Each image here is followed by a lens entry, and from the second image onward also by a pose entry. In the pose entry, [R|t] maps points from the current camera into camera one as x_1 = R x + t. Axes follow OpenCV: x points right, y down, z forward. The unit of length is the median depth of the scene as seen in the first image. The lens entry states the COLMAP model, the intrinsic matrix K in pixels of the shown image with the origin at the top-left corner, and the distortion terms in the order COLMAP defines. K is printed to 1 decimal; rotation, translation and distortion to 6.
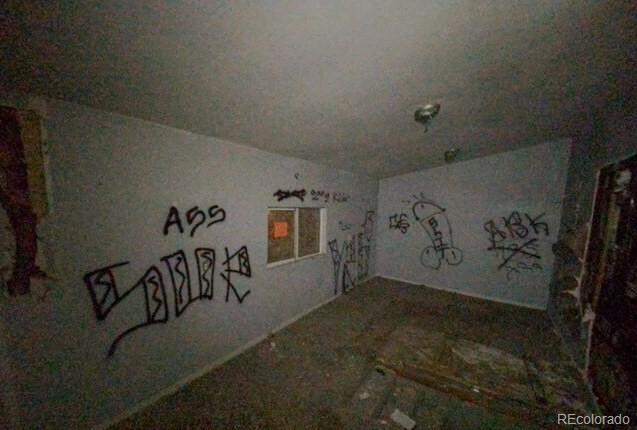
lens RADIAL K [[263.3, 0, 319.8], [0, 263.3, 241.0], [0, 0, 1]] dist [0.037078, -0.031105]
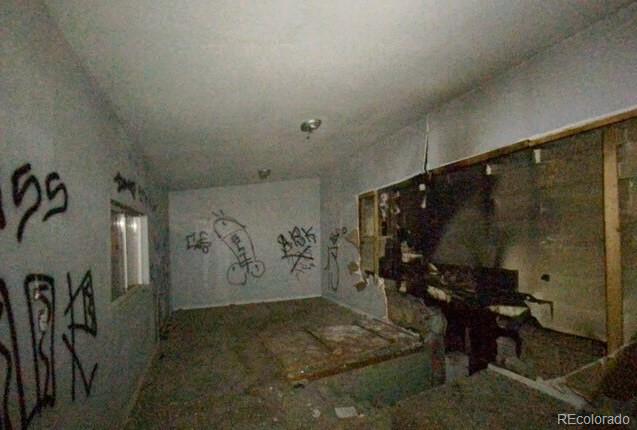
lens RADIAL K [[260.1, 0, 316.5], [0, 260.1, 241.1], [0, 0, 1]] dist [0.034365, -0.029679]
pose [[0.529263, -0.041279, 0.847453, -0.515796], [0.145965, 0.988354, -0.043018, 0.051174], [-0.835808, 0.146466, 0.529125, 0.430959]]
